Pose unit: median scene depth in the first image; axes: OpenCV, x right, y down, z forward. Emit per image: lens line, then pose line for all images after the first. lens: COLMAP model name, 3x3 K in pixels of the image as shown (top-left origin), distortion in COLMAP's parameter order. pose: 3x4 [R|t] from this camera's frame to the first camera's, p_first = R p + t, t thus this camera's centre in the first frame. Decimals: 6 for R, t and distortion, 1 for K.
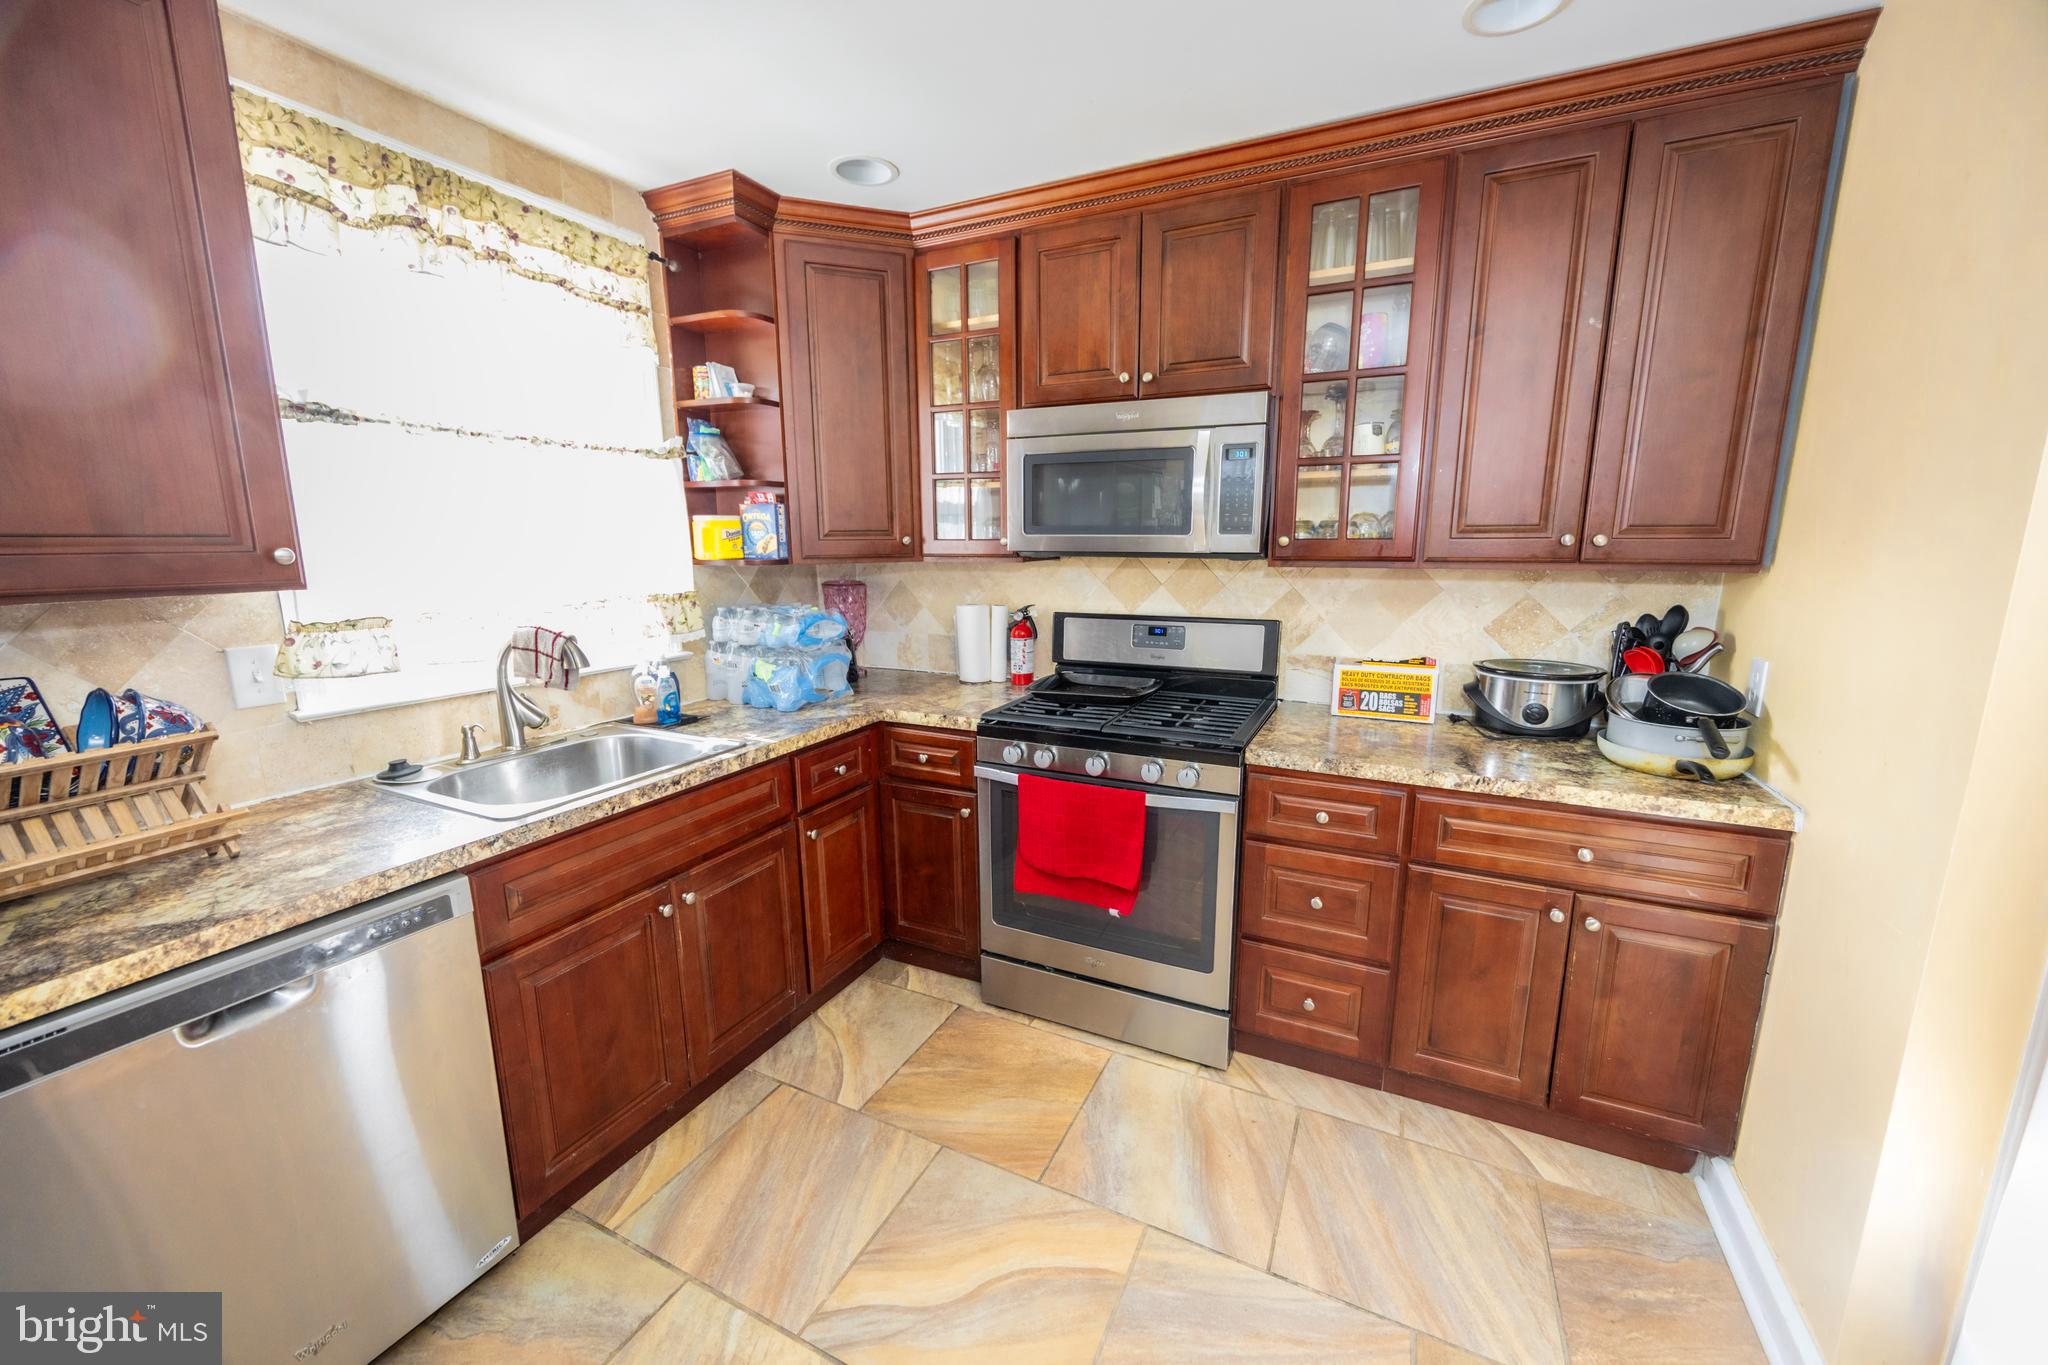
lens RADIAL K [[776.9, 0, 1027.6], [0, 776.9, 678.1], [0, 0, 1]] dist [-0.001138, -0.000471]
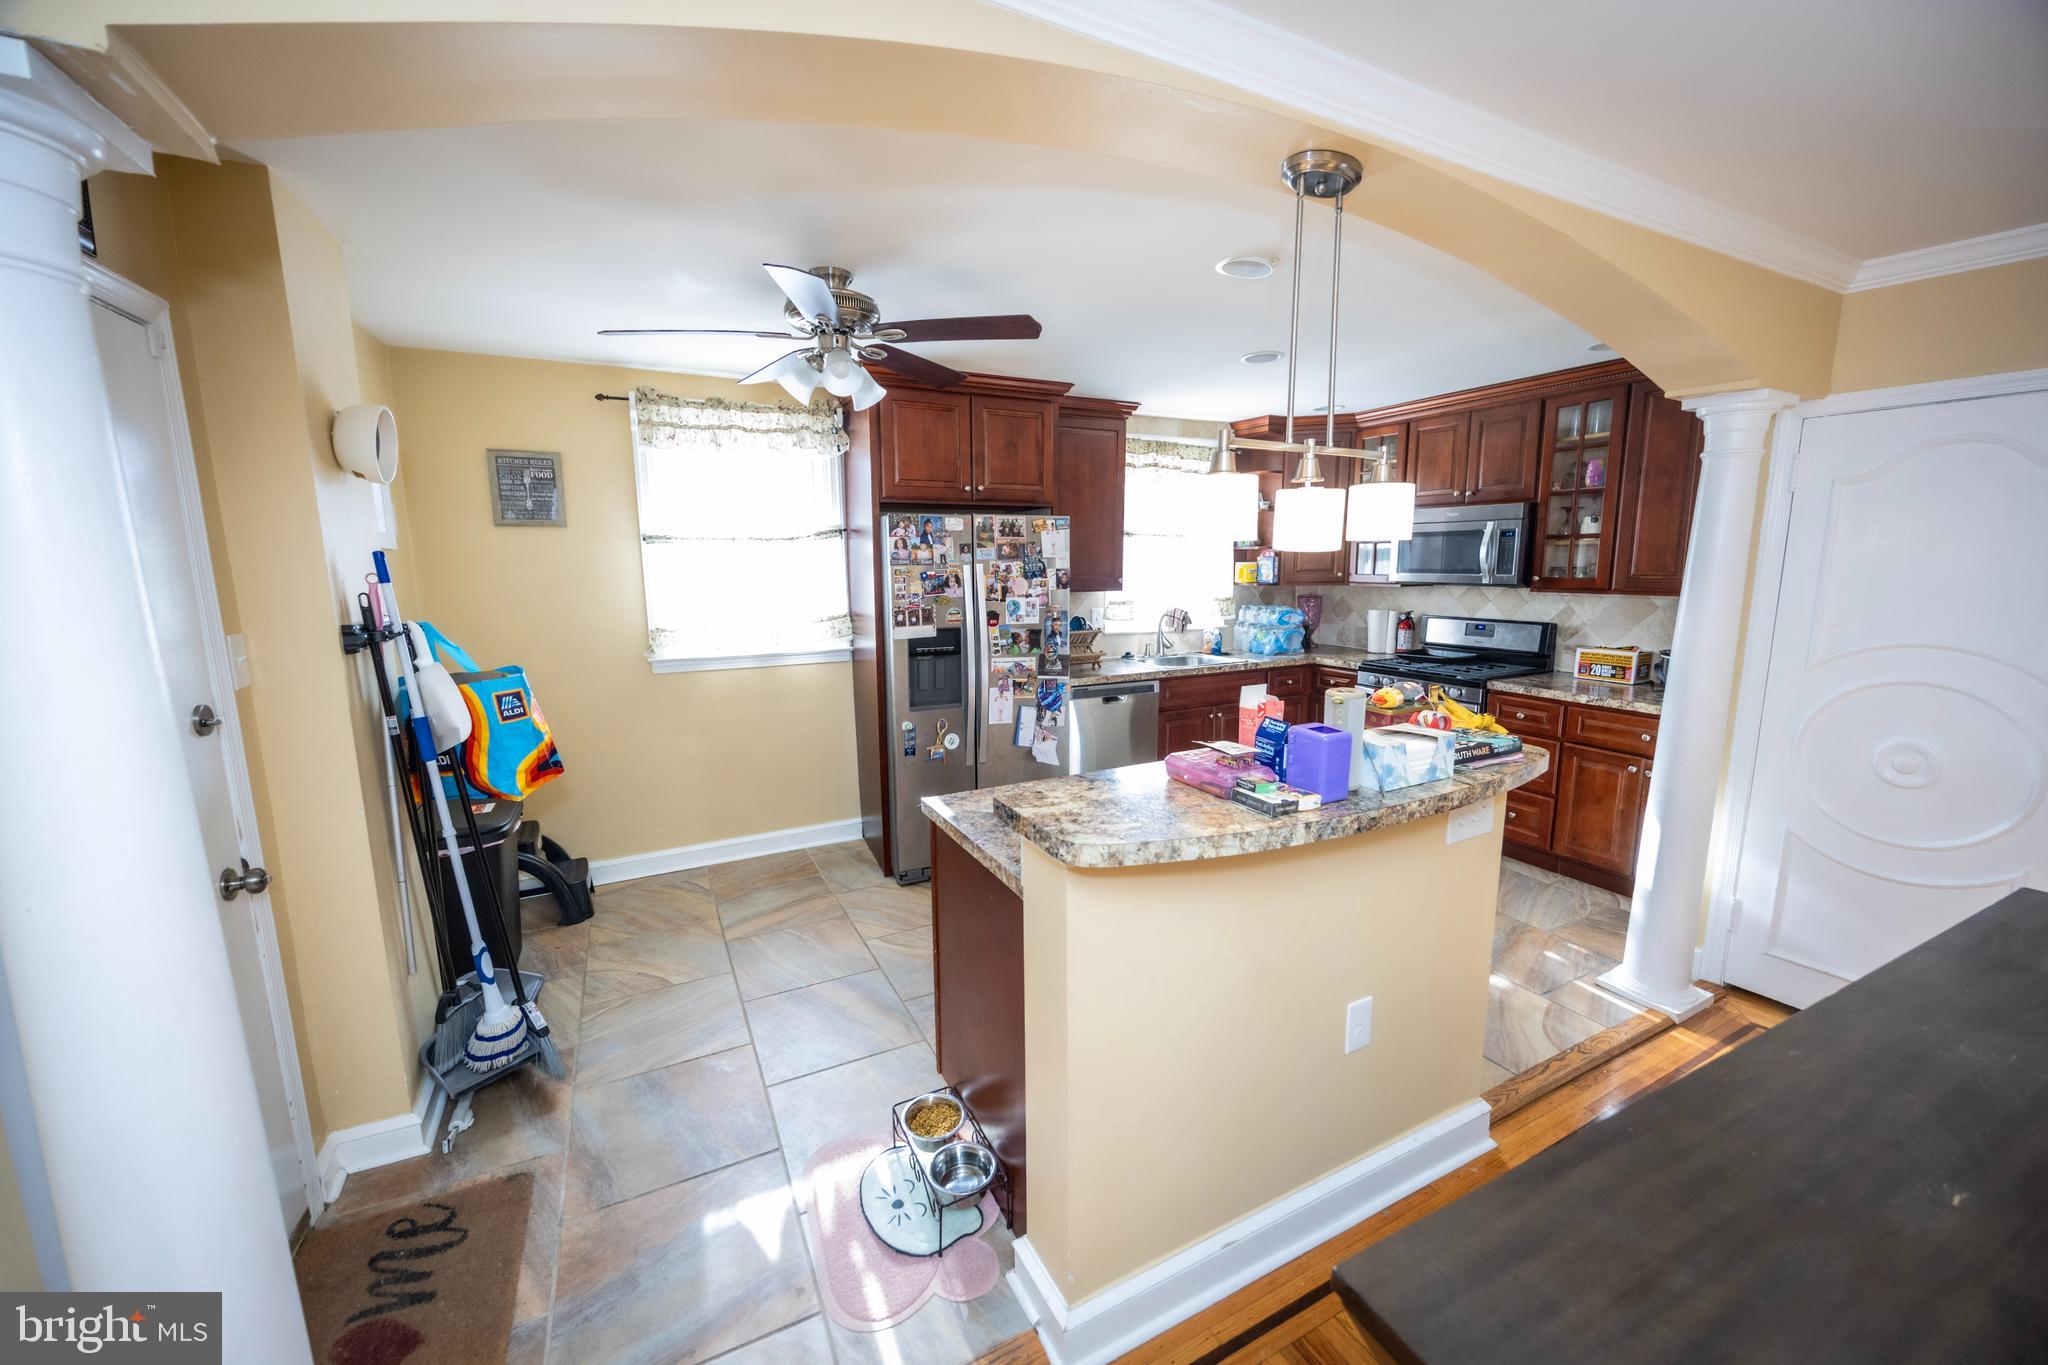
lens RADIAL K [[776.9, 0, 1029.0], [0, 776.9, 680.3], [0, 0, 1]] dist [-0.001138, -0.000471]
pose [[0.798886, 0.090603, -0.594620, 0.505996], [-0.104661, 0.994448, 0.010911, 0.182899], [0.592307, 0.053516, 0.803933, -1.264620]]
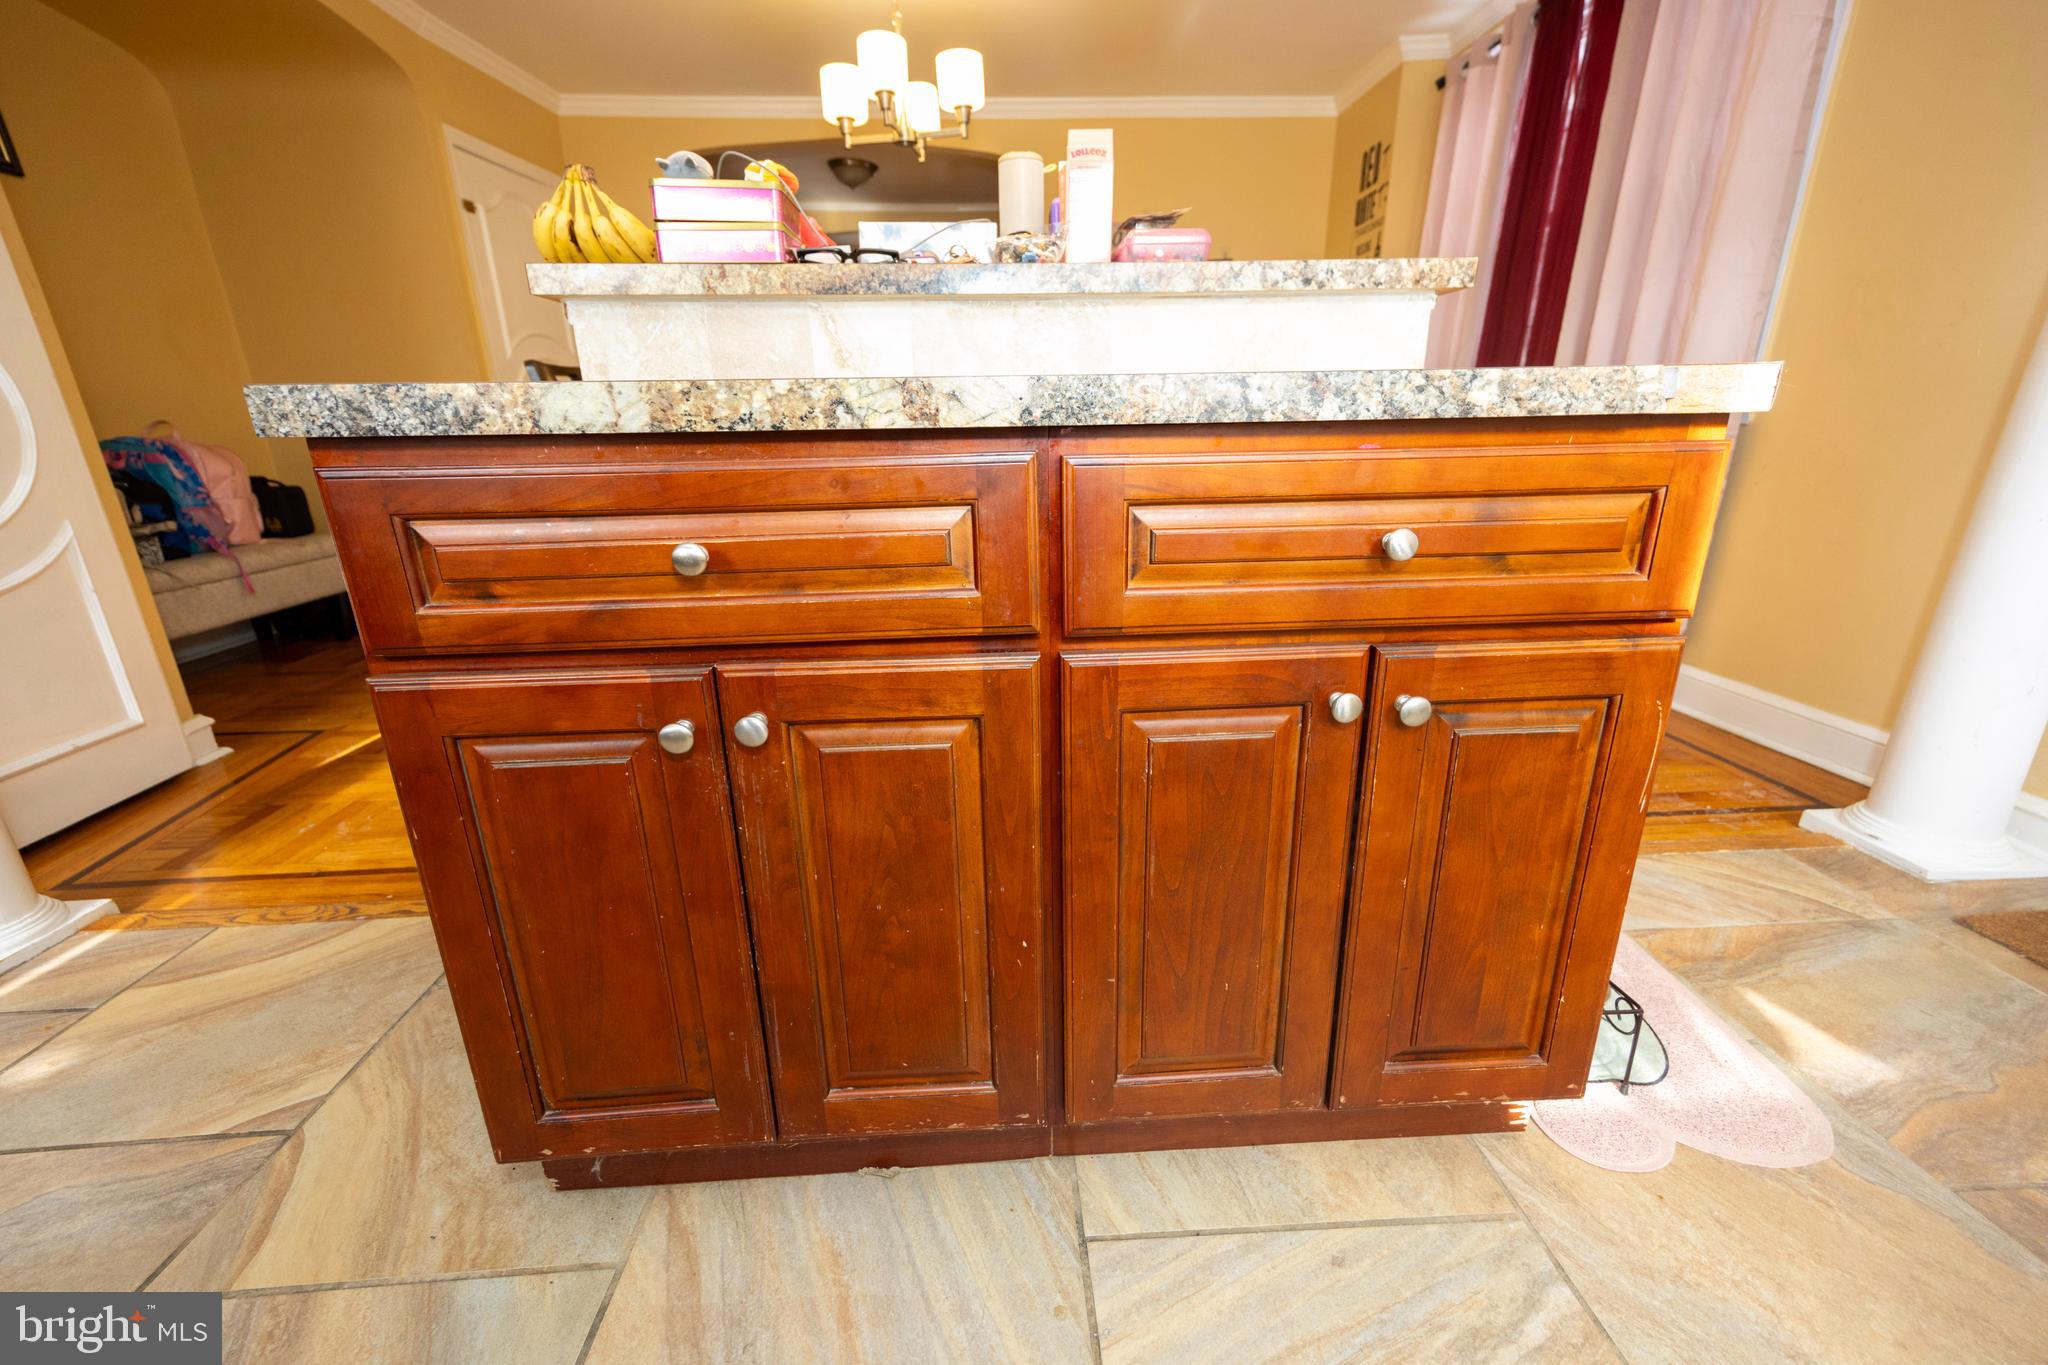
lens RADIAL K [[833.5, 0, 1030.2], [0, 833.5, 683.0], [0, 0, 1]] dist [0.013274, -0.000166]
pose [[-0.485758, -0.259514, 0.834681, -0.374809], [0.176667, 0.906054, 0.384519, 0.294993], [-0.856054, 0.334244, -0.394275, -0.069975]]
